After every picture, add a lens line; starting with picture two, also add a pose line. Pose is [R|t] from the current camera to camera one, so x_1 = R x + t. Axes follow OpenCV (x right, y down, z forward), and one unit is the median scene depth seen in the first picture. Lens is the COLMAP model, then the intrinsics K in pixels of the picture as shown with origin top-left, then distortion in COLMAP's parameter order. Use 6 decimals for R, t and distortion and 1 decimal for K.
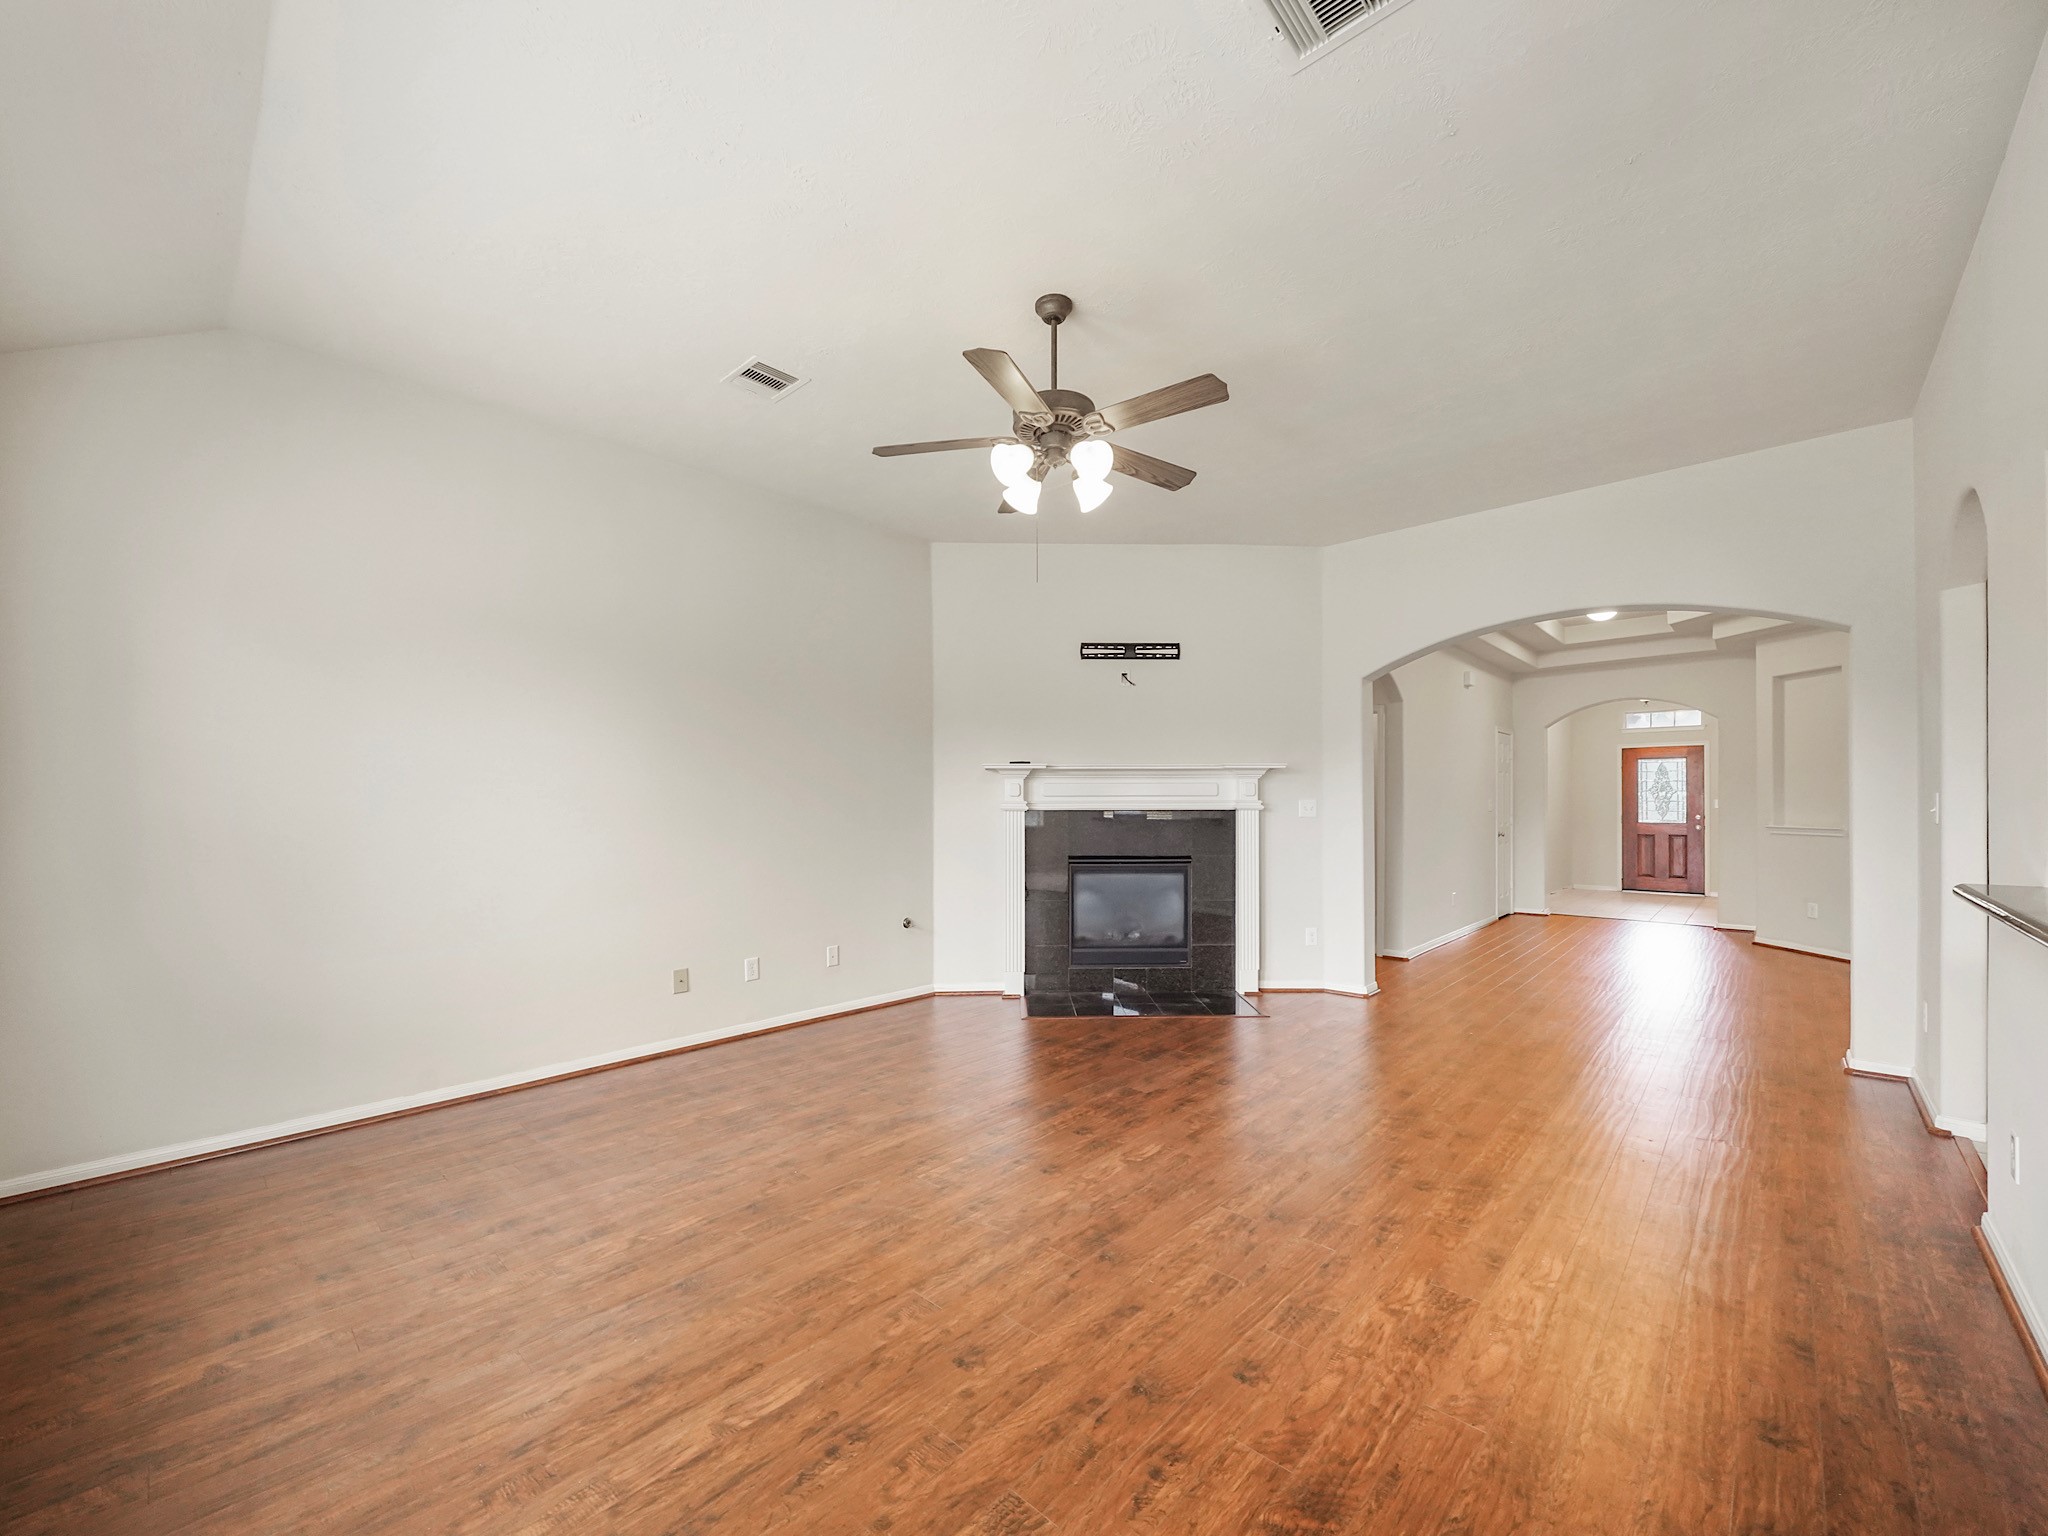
lens RADIAL K [[794.7, 0, 1030.7], [0, 794.7, 790.4], [0, 0, 1]] dist [-0.014381, -0.000217]
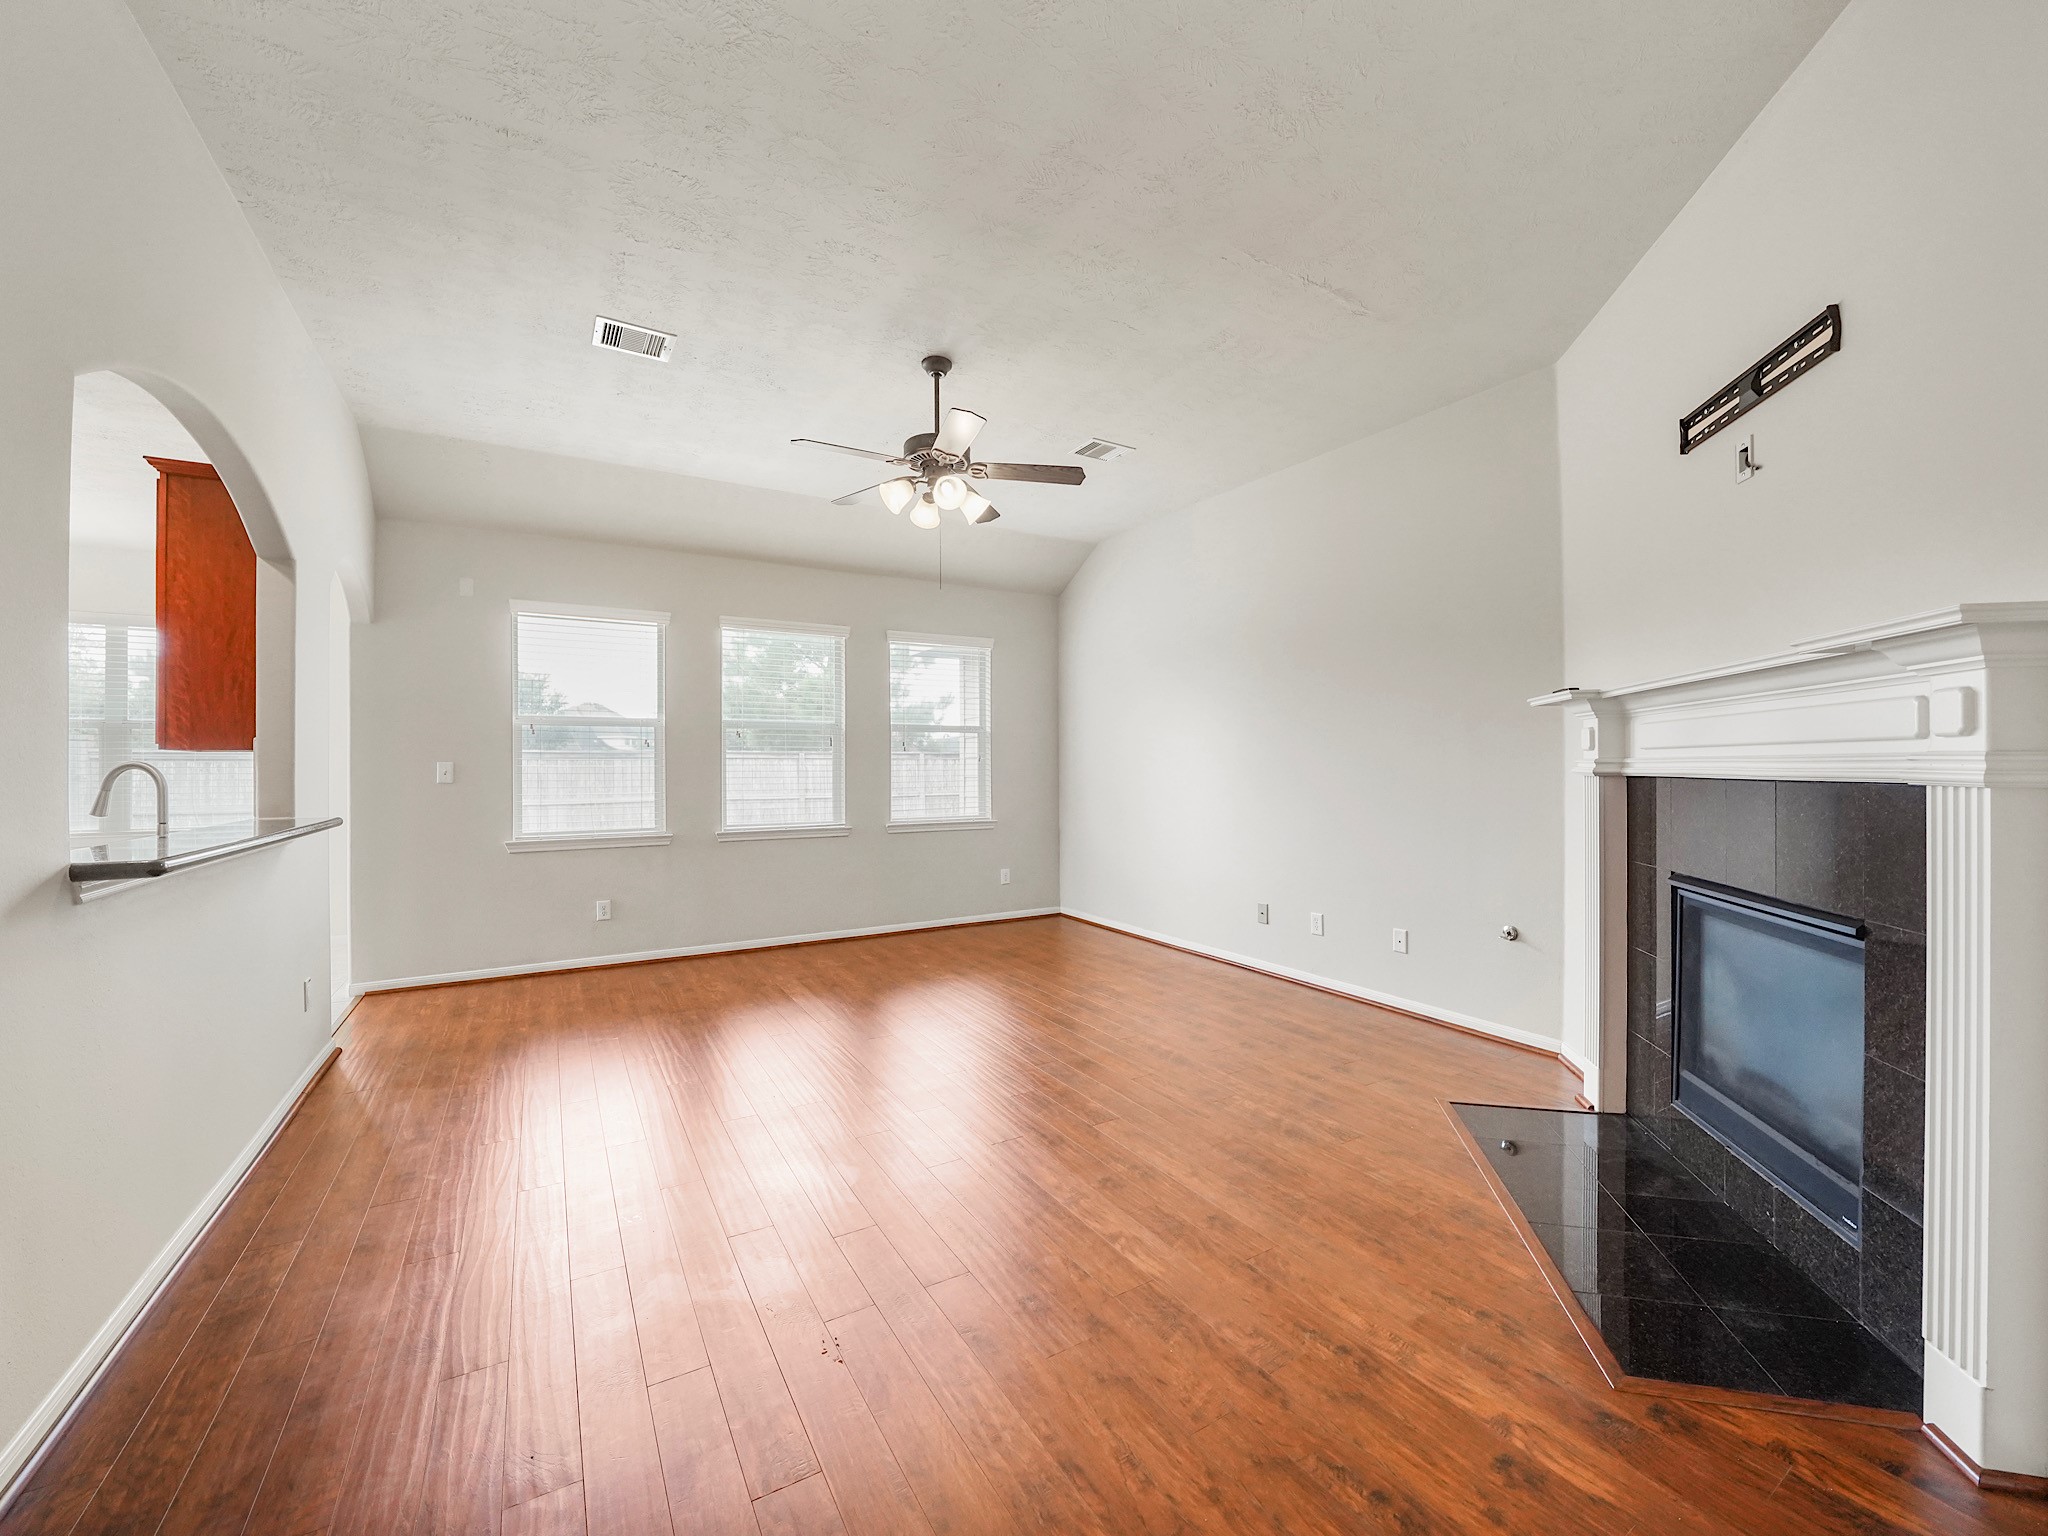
lens RADIAL K [[794.7, 0, 1026.3], [0, 794.7, 761.2], [0, 0, 1]] dist [-0.014381, -0.000217]
pose [[-0.257472, 0.000006, -0.966286, 1.251961], [0.014245, 0.999891, -0.003790, 0.022675], [0.966181, -0.014741, -0.257444, 1.535342]]
